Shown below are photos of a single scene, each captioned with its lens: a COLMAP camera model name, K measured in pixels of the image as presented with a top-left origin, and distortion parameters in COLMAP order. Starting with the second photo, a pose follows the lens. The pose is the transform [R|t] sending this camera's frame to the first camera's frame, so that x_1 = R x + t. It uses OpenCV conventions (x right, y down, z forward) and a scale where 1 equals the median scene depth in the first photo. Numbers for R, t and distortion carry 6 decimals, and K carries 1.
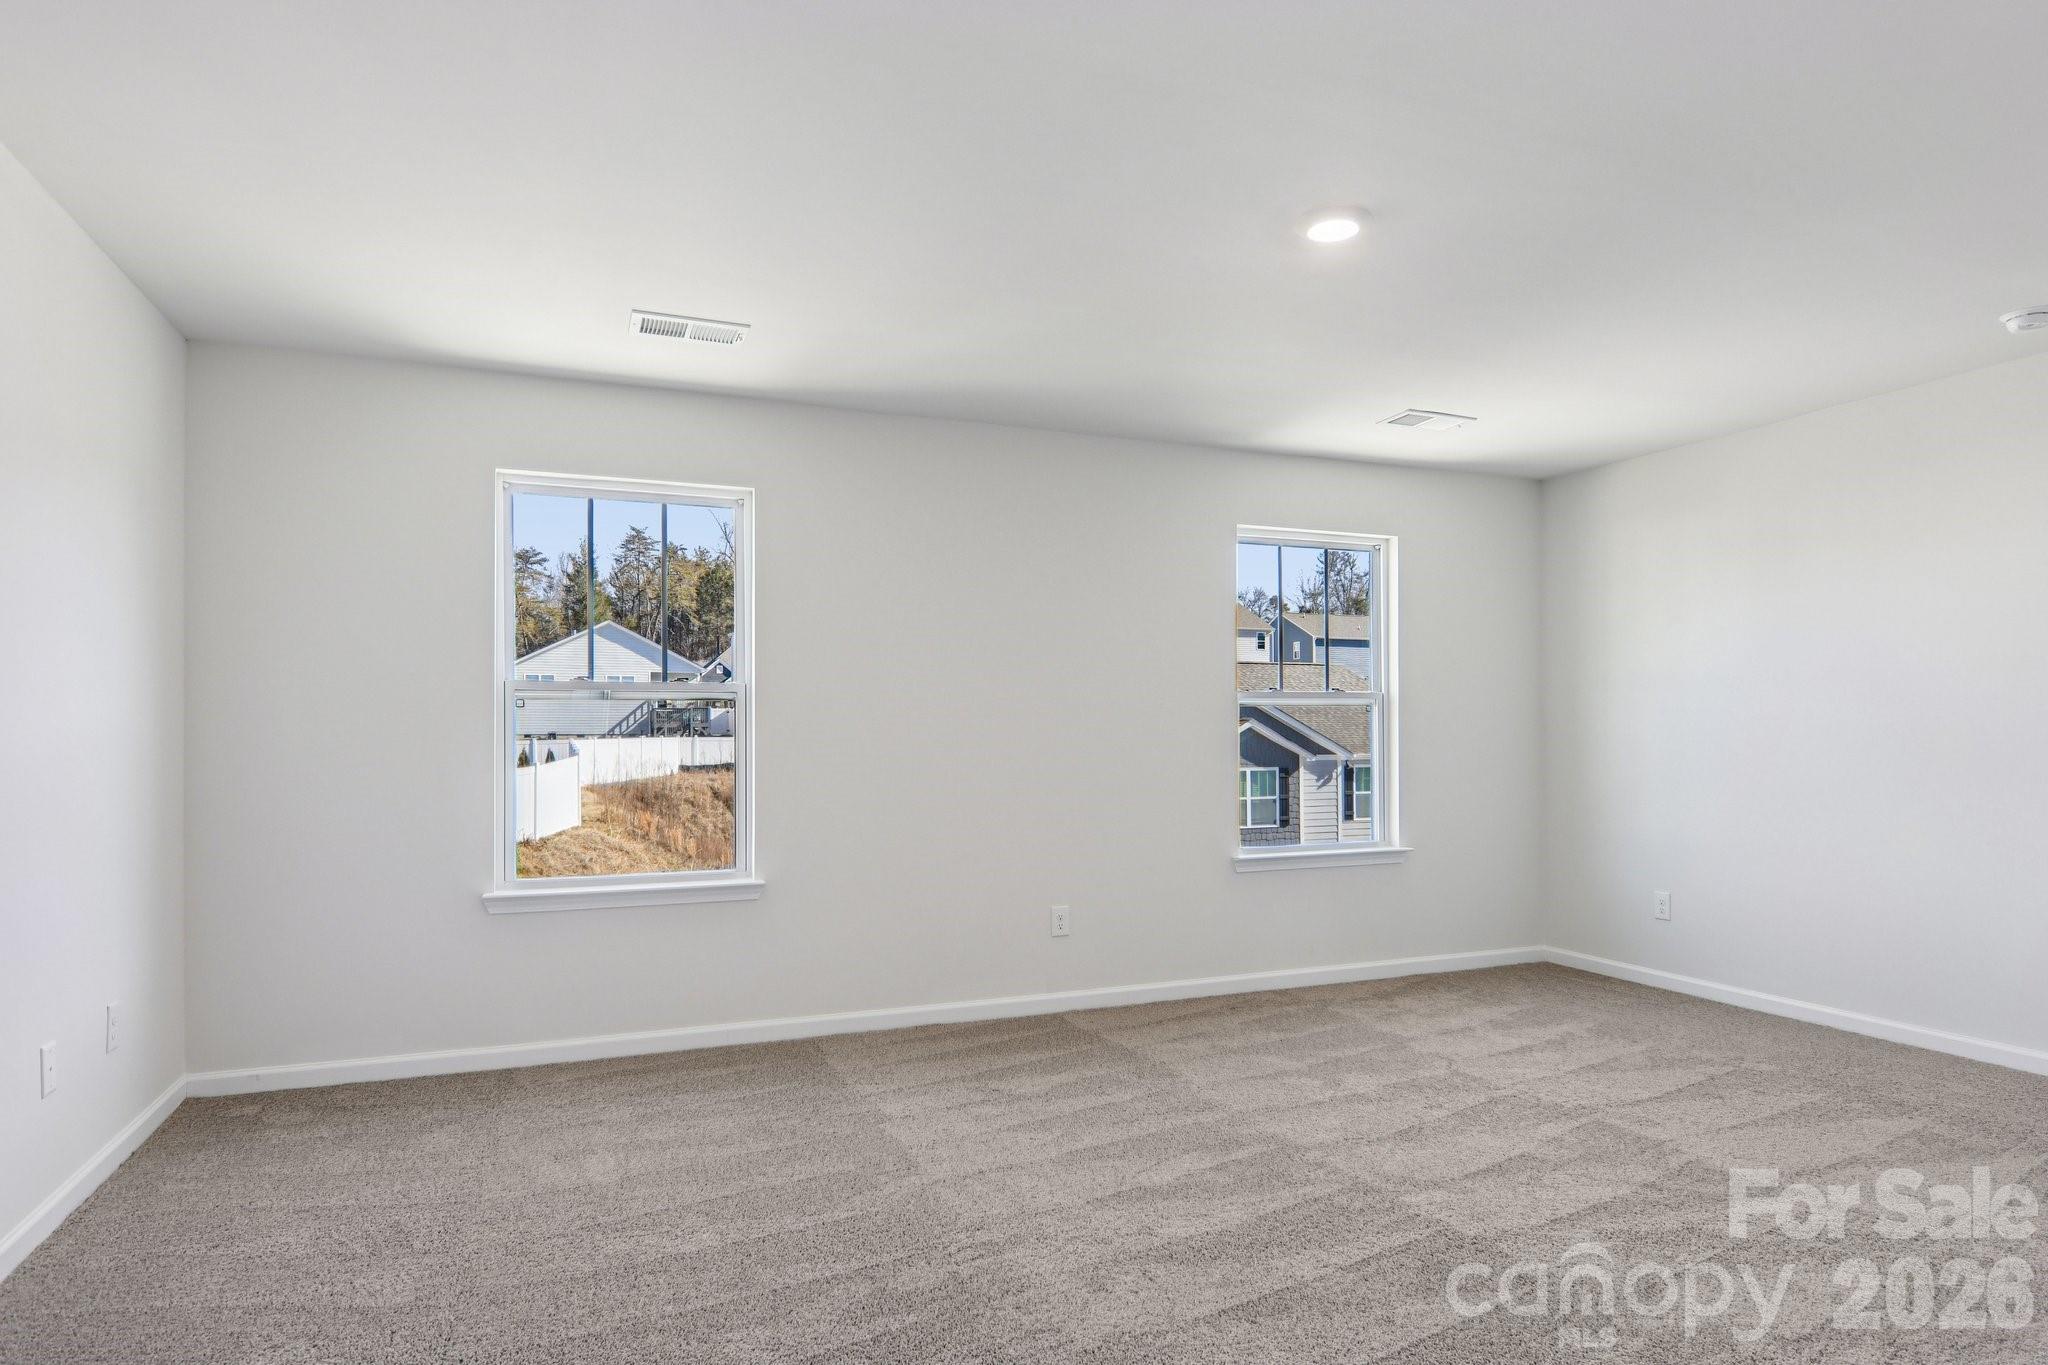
lens RADIAL K [[1136.1, 0, 1022.1], [0, 1136.1, 698.6], [0, 0, 1]] dist [0.004159, -0.021695]
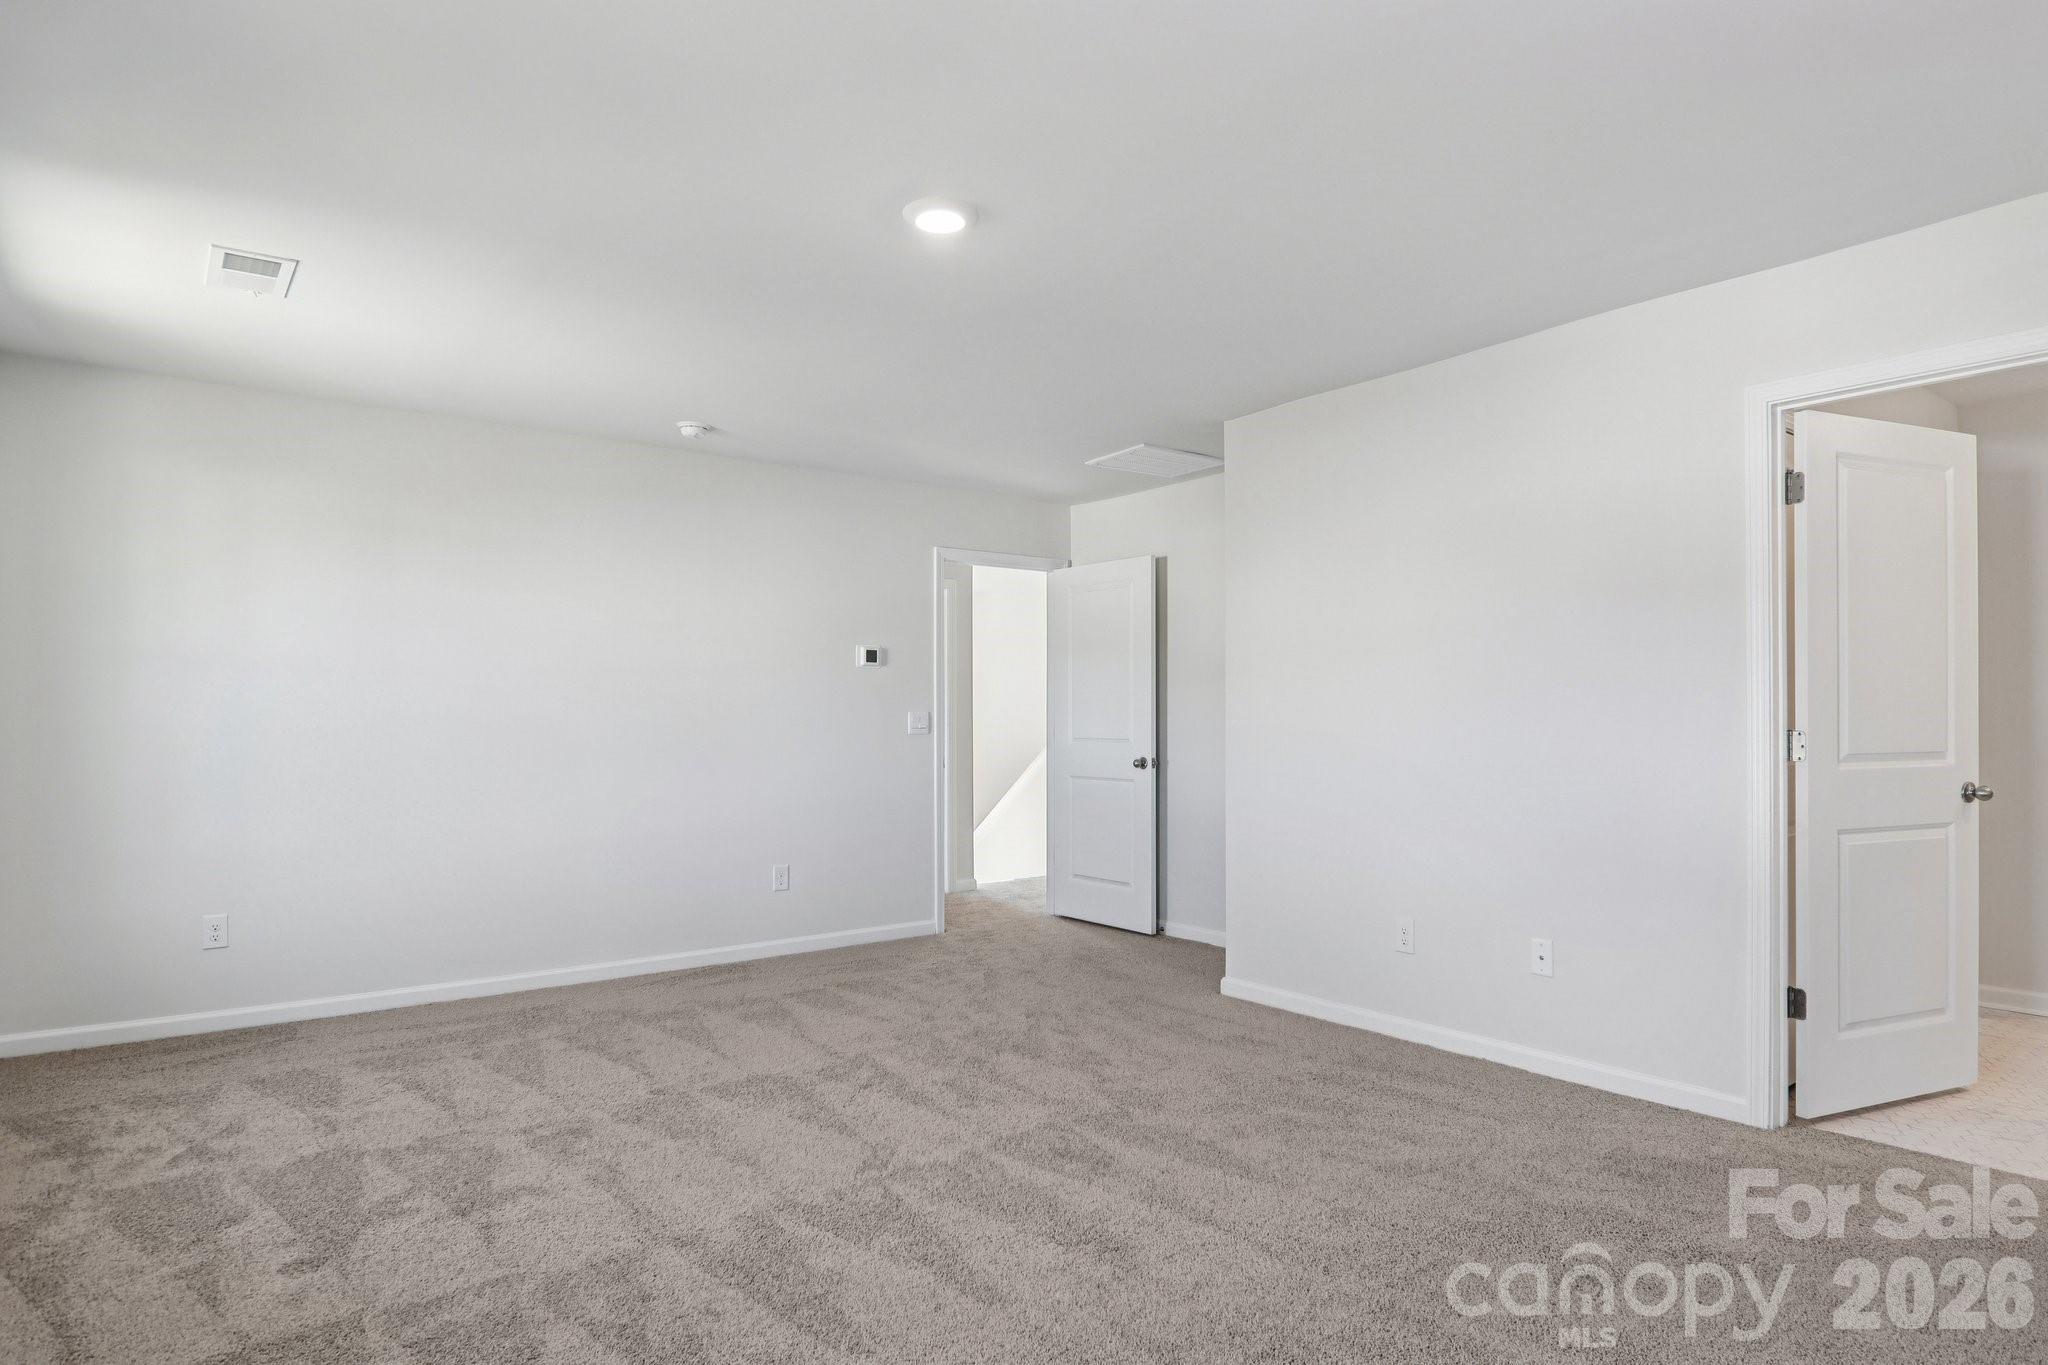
lens RADIAL K [[1136.1, 0, 1022.1], [0, 1136.1, 698.6], [0, 0, 1]] dist [0.004159, -0.021695]
pose [[-0.252376, 0.022075, 0.967377, -0.477323], [-0.022400, 0.999339, -0.028648, 0.029085], [-0.967370, -0.028899, -0.251714, 0.802572]]
